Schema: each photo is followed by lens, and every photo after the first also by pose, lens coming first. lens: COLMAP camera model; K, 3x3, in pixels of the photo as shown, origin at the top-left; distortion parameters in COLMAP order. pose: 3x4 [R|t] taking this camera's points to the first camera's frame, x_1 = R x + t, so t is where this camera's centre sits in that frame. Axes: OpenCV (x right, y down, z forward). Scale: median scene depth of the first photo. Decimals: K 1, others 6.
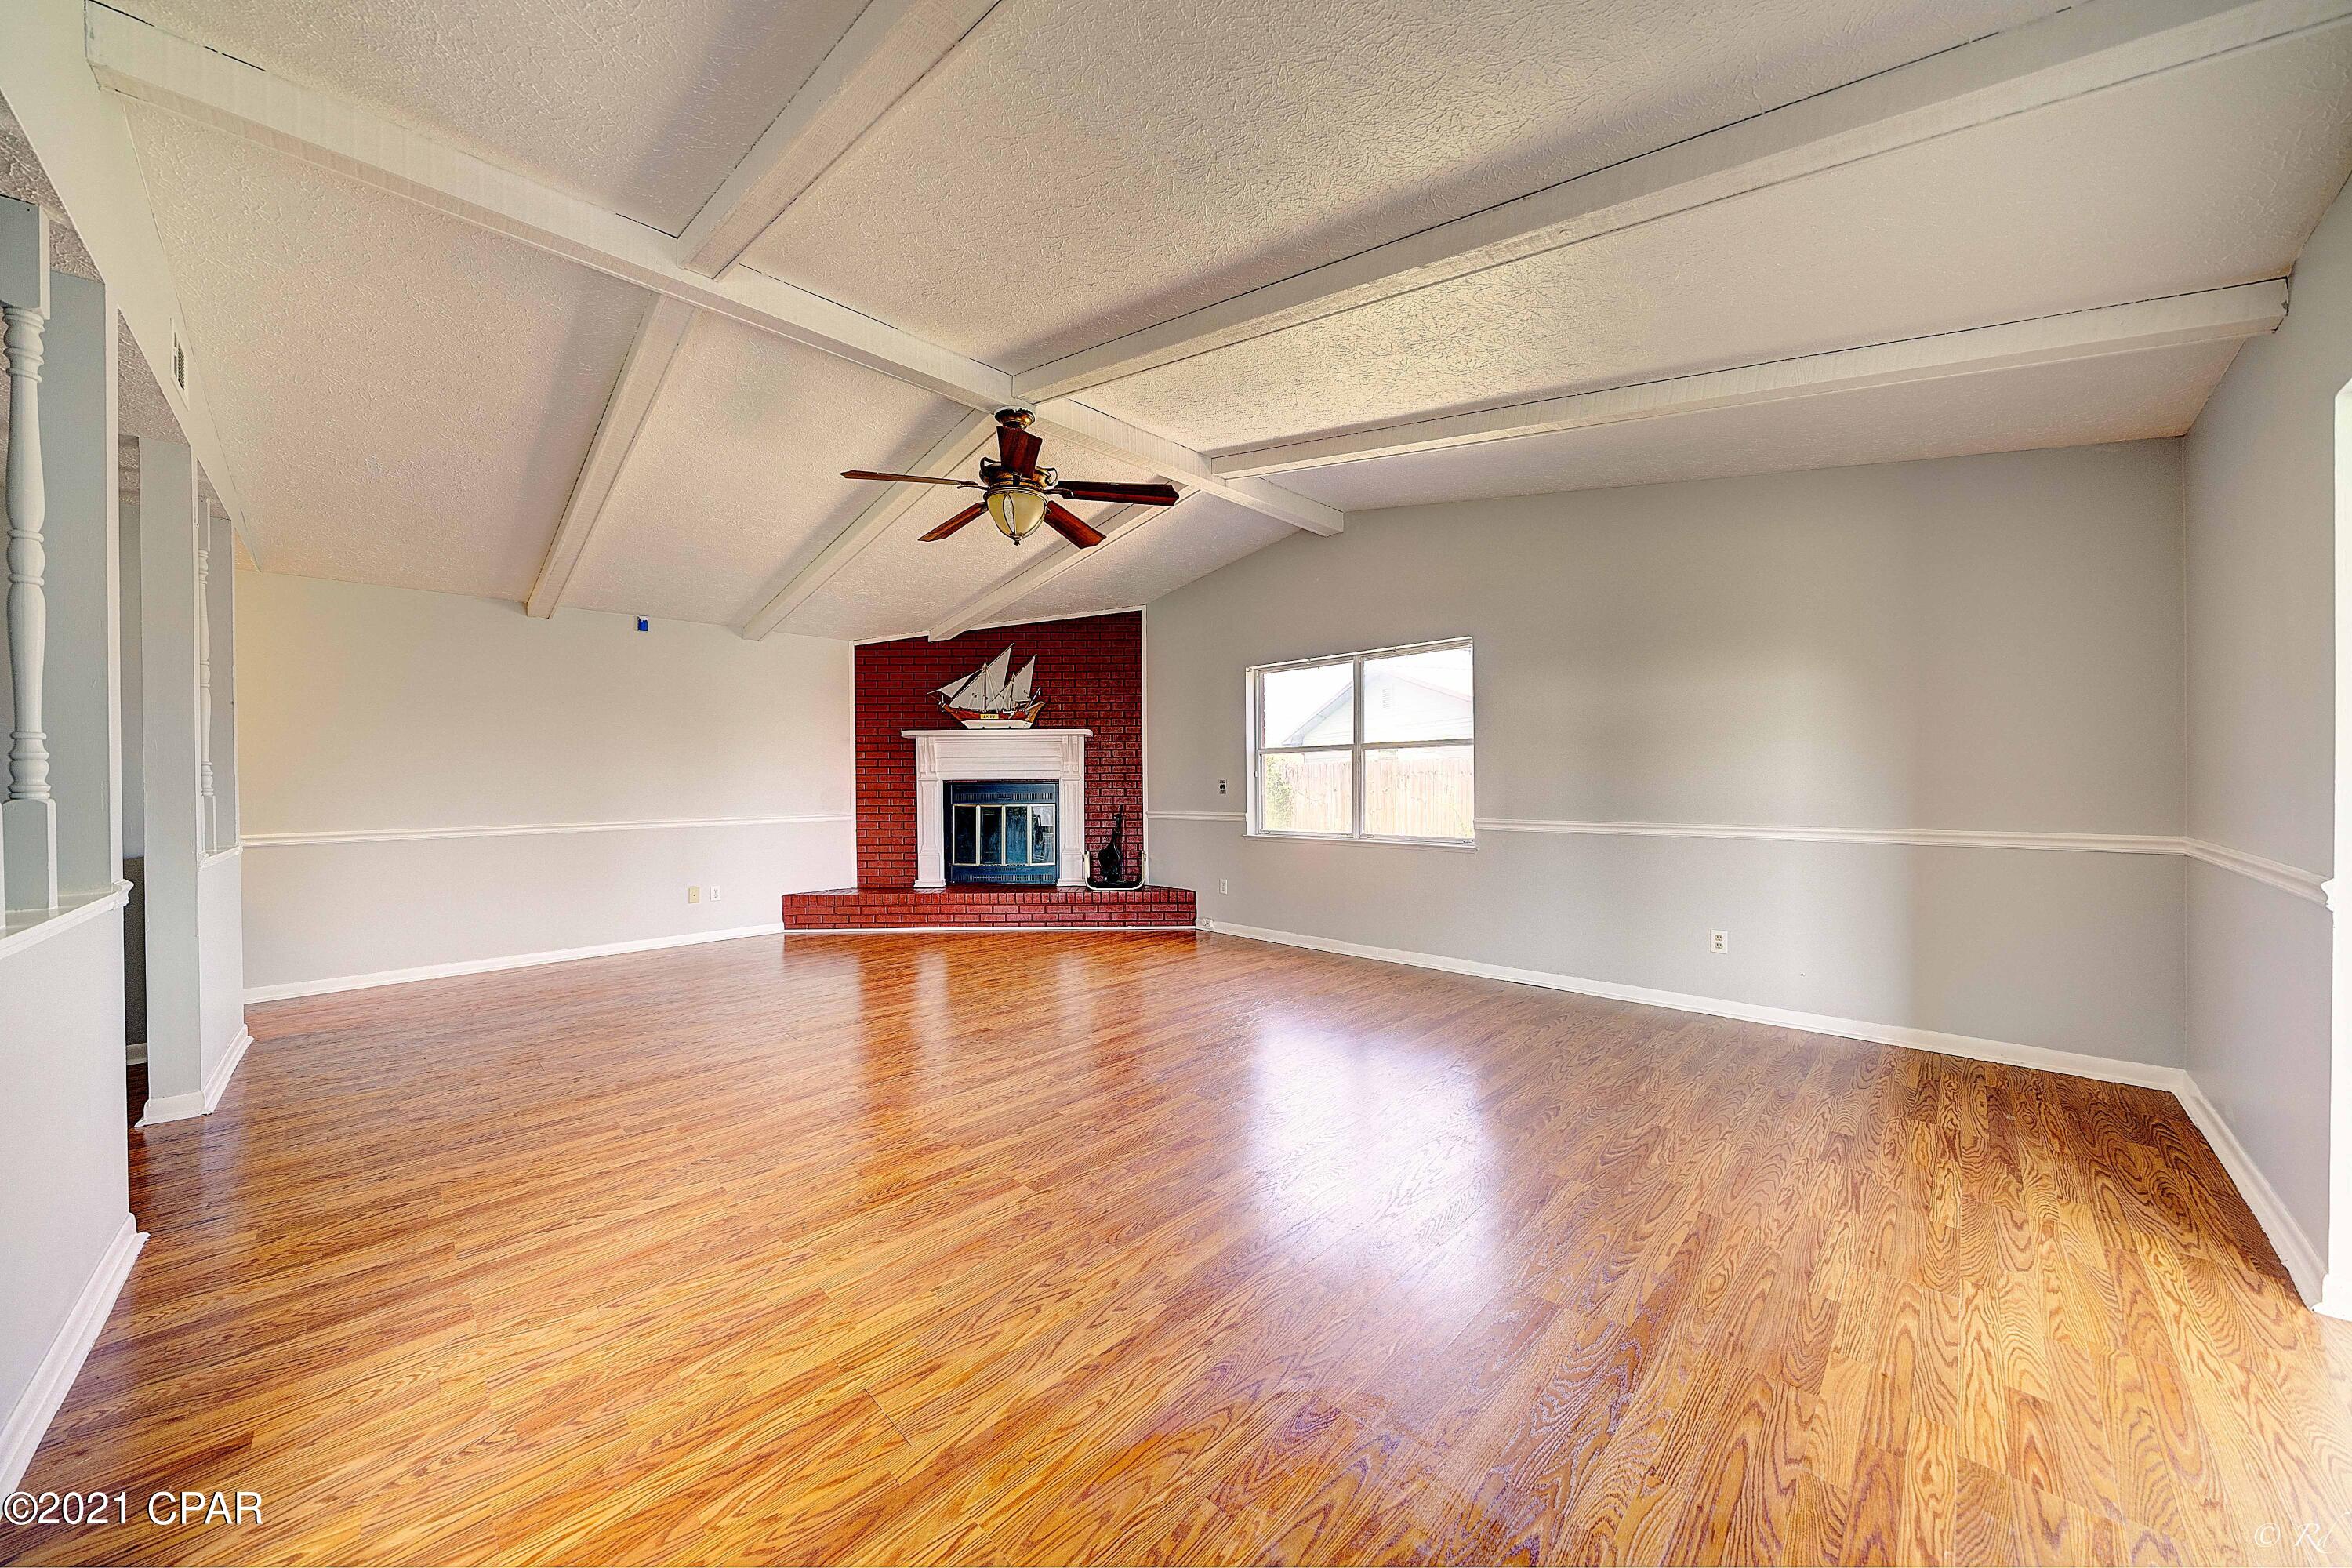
lens RADIAL K [[794.1, 0, 1181.2], [0, 794.1, 804.3], [0, 0, 1]] dist [-0.012304, 0.000140]
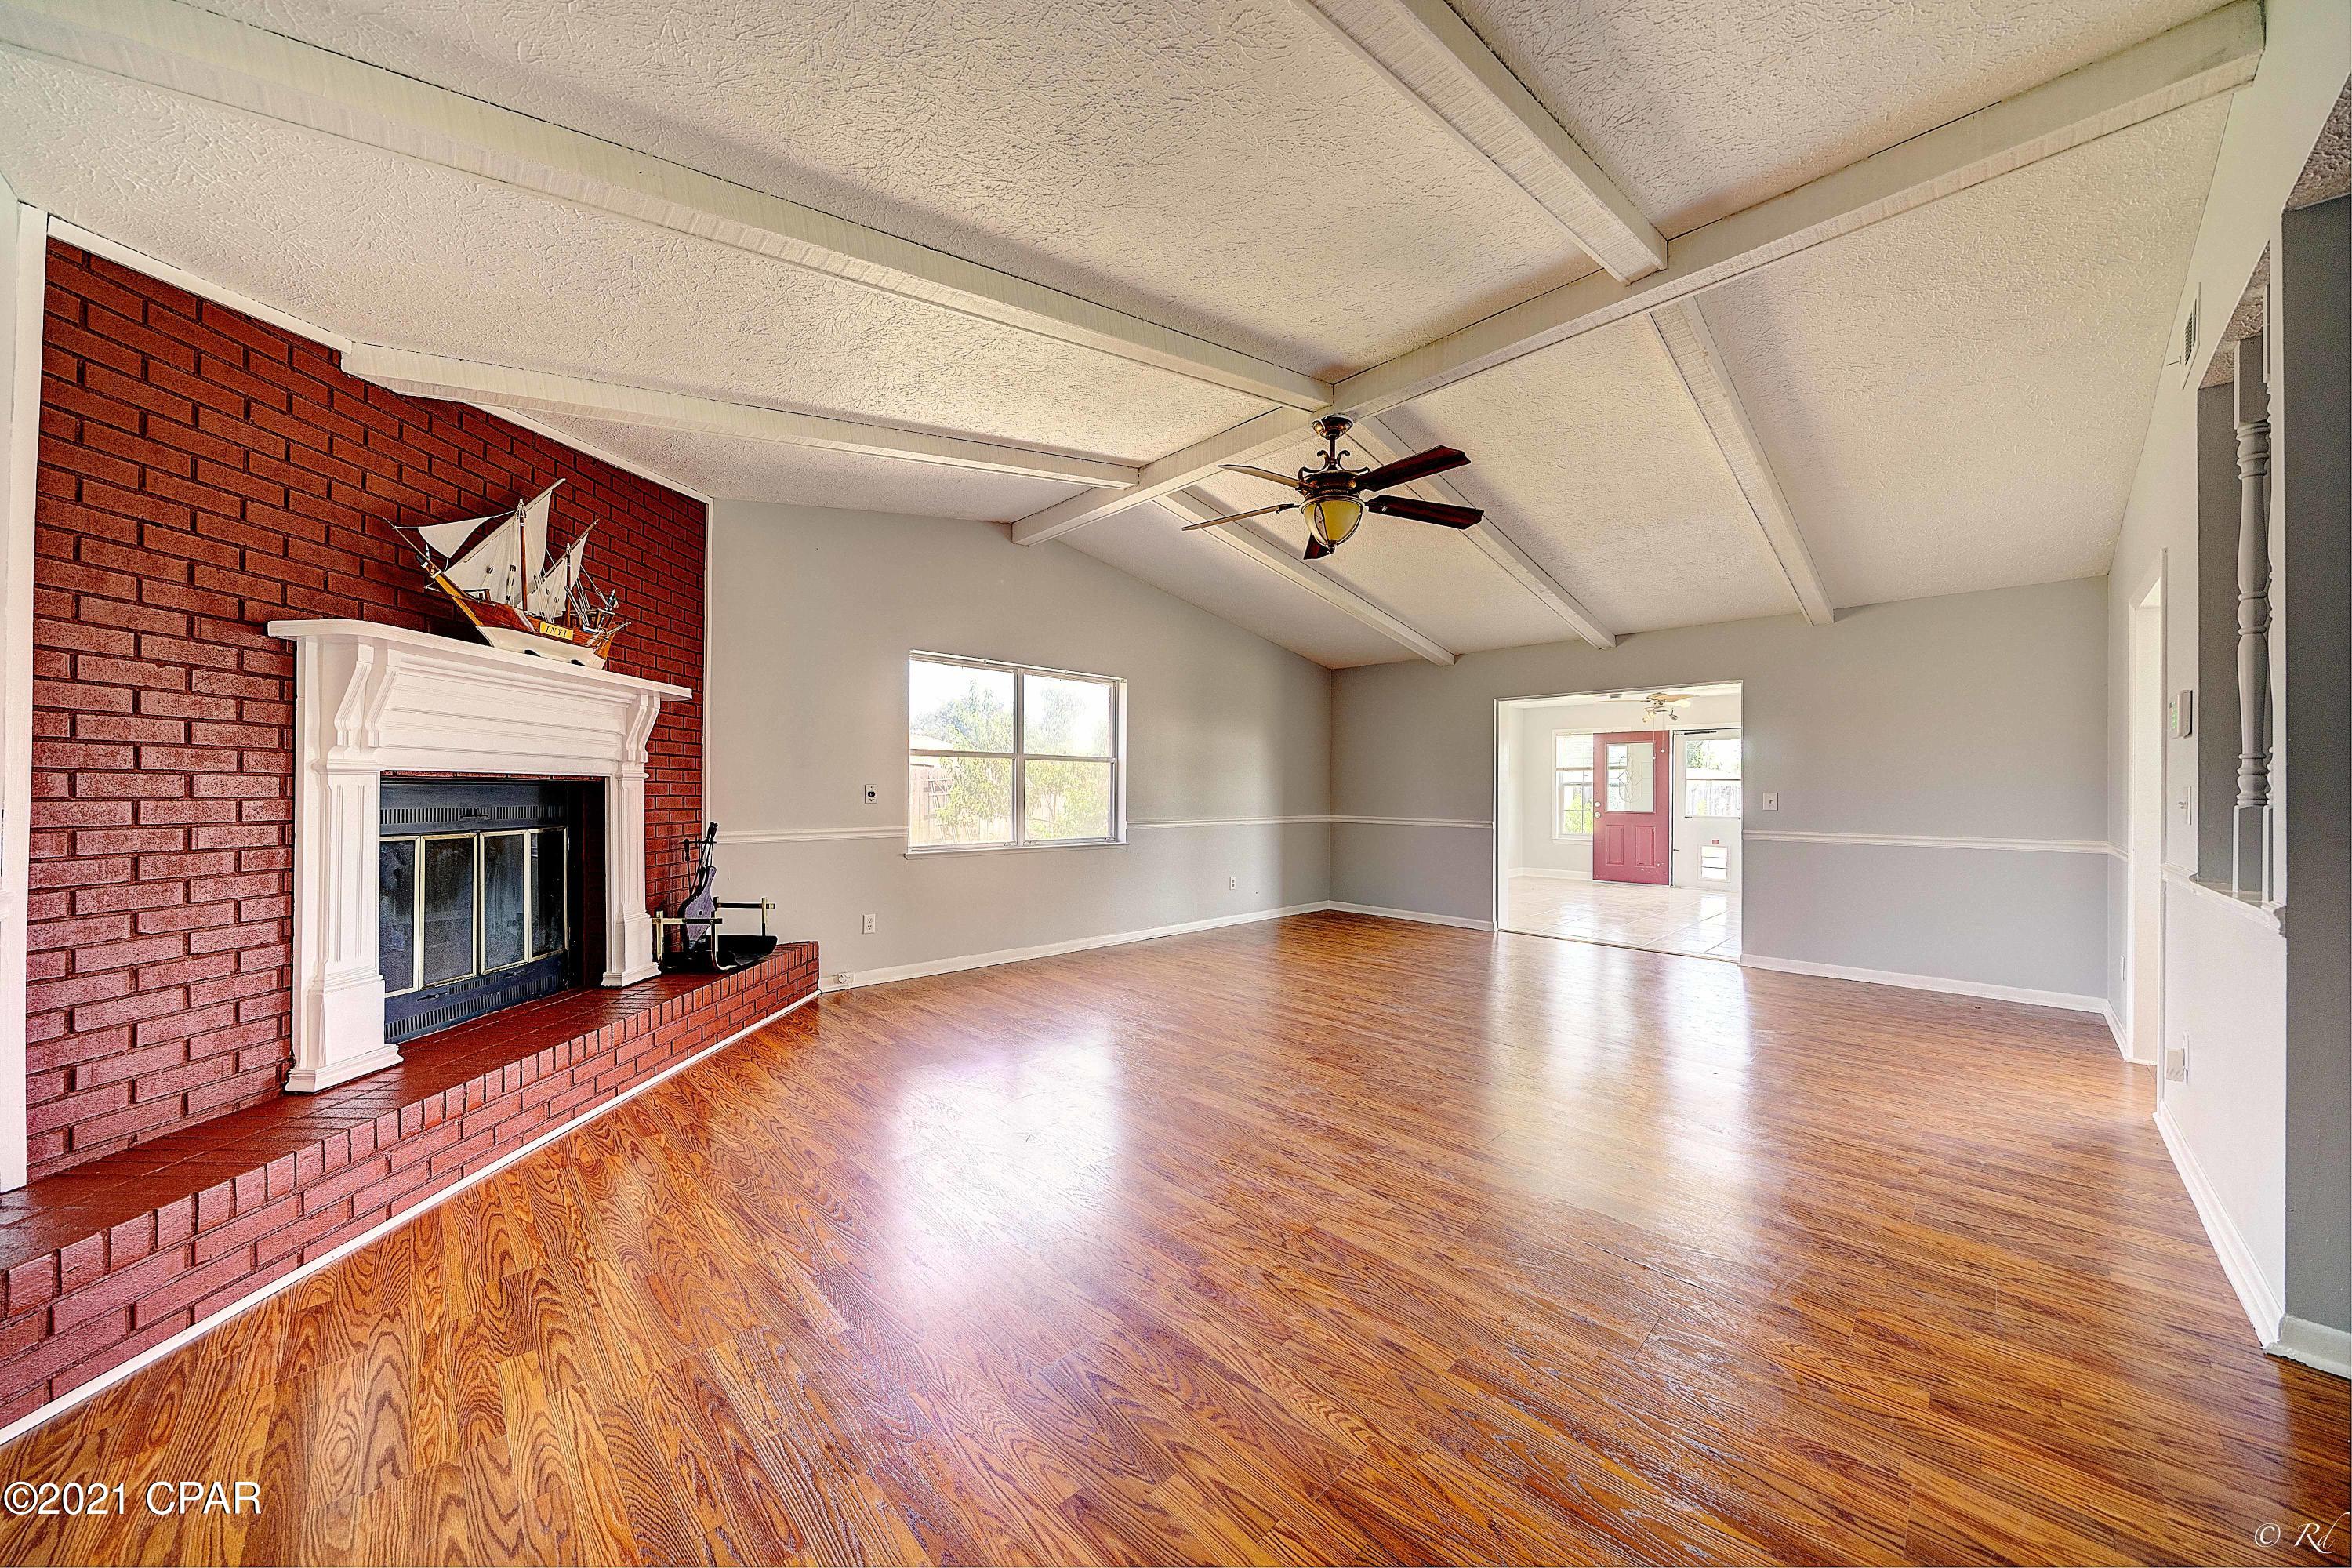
lens RADIAL K [[803.1, 0, 1176.0], [0, 803.1, 784.0], [0, 0, 1]] dist [-0.001187, 0.000239]
pose [[0.027648, 0.017766, 0.999460, -0.741155], [0.017406, 0.999682, -0.018251, -0.012287], [-0.999466, 0.017902, 0.027330, 0.705358]]
